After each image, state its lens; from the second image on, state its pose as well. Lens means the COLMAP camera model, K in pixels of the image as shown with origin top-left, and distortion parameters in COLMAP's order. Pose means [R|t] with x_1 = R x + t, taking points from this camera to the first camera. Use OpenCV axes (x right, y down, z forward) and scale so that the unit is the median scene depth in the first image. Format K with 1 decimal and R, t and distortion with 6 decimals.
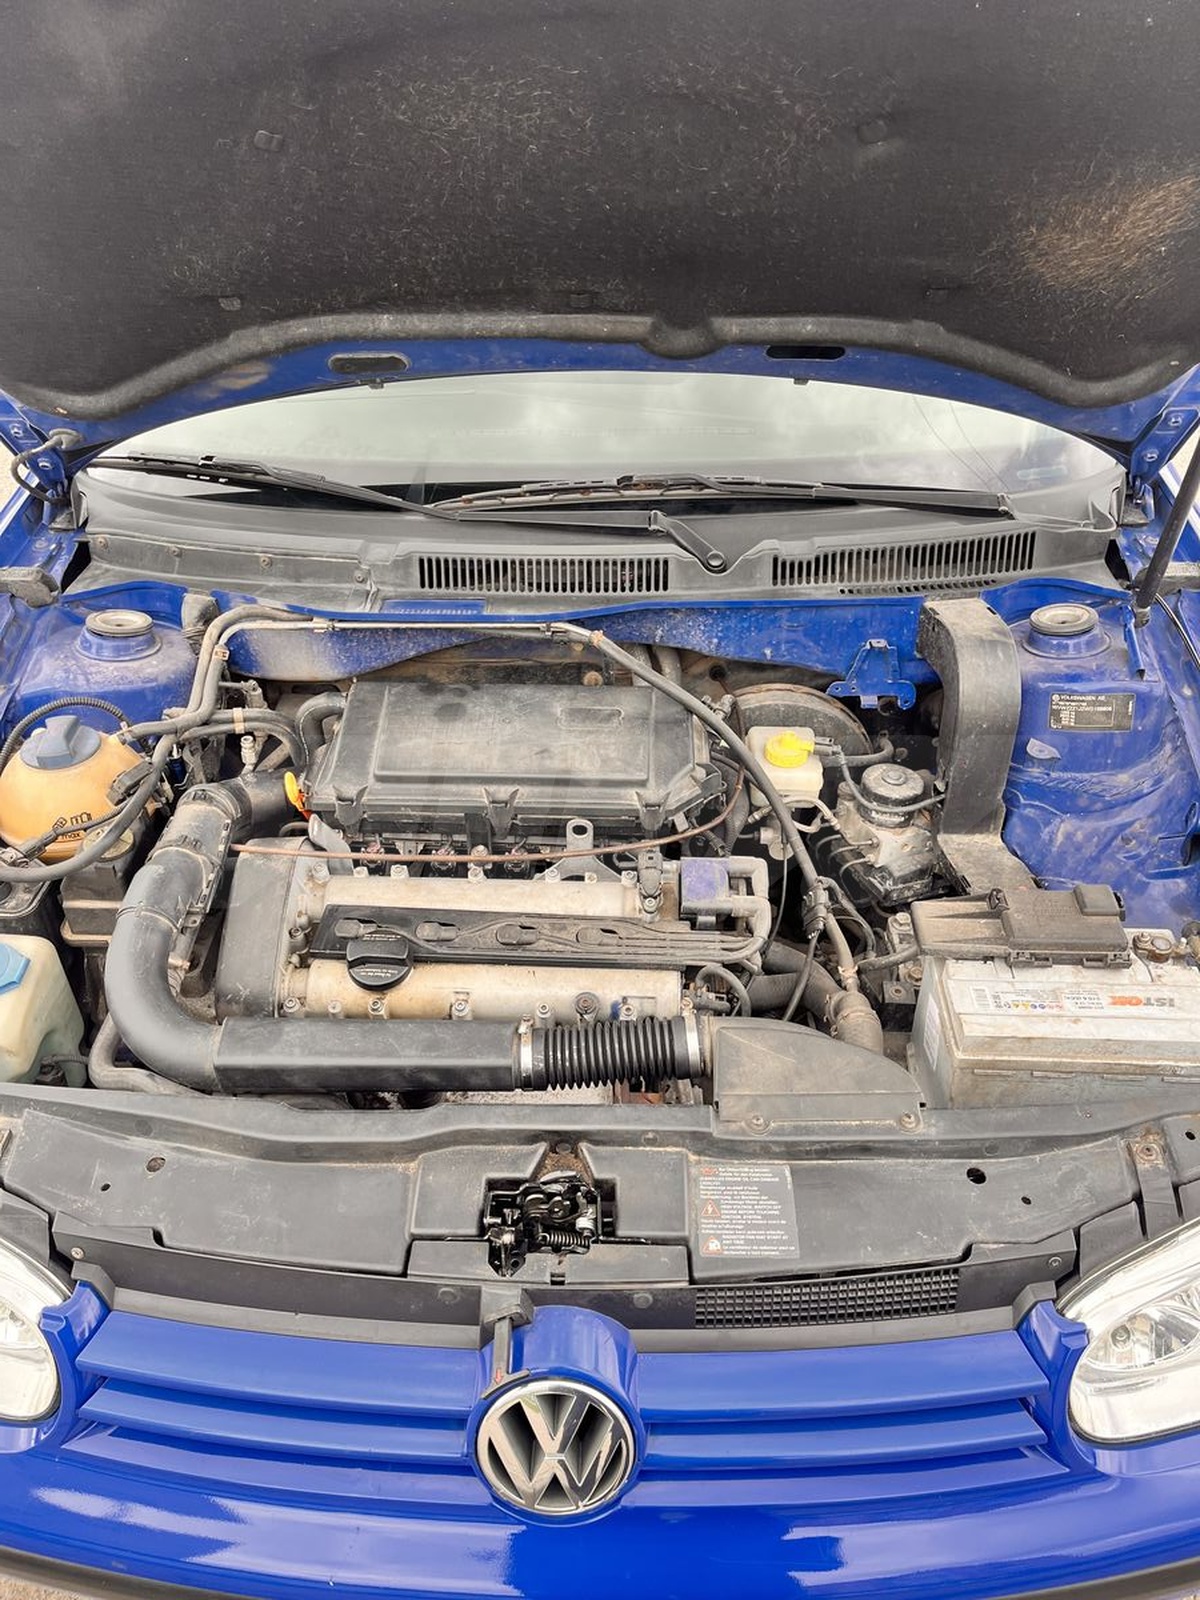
lens RADIAL K [[1213.4, 0, 600.0], [0, 1213.4, 800.0], [0, 0, 1]] dist [0.009210, 0.005329]
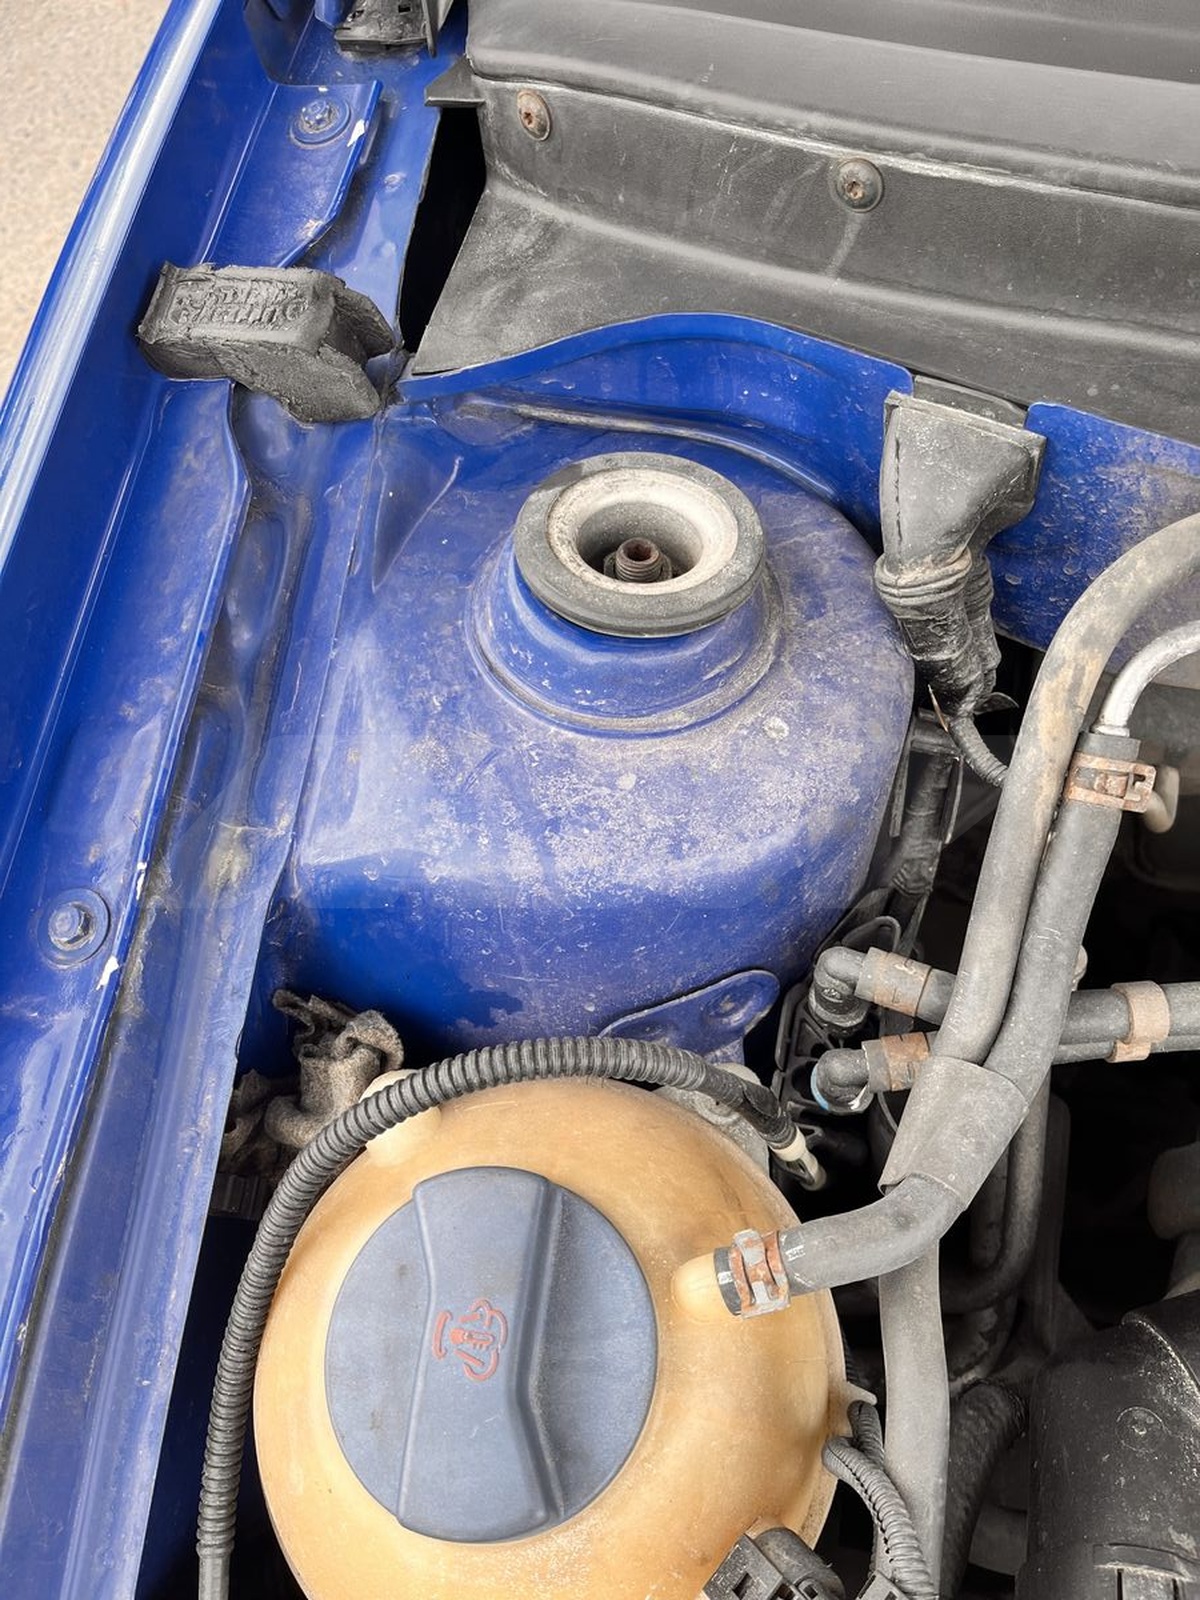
lens RADIAL K [[1213.4, 0, 600.0], [0, 1213.4, 800.0], [0, 0, 1]] dist [0.009210, 0.005329]
pose [[0.969080, 0.105560, -0.223026, -0.334978], [0.001390, 0.901519, 0.432737, -0.200300], [0.246742, -0.419667, 0.873498, 0.743926]]
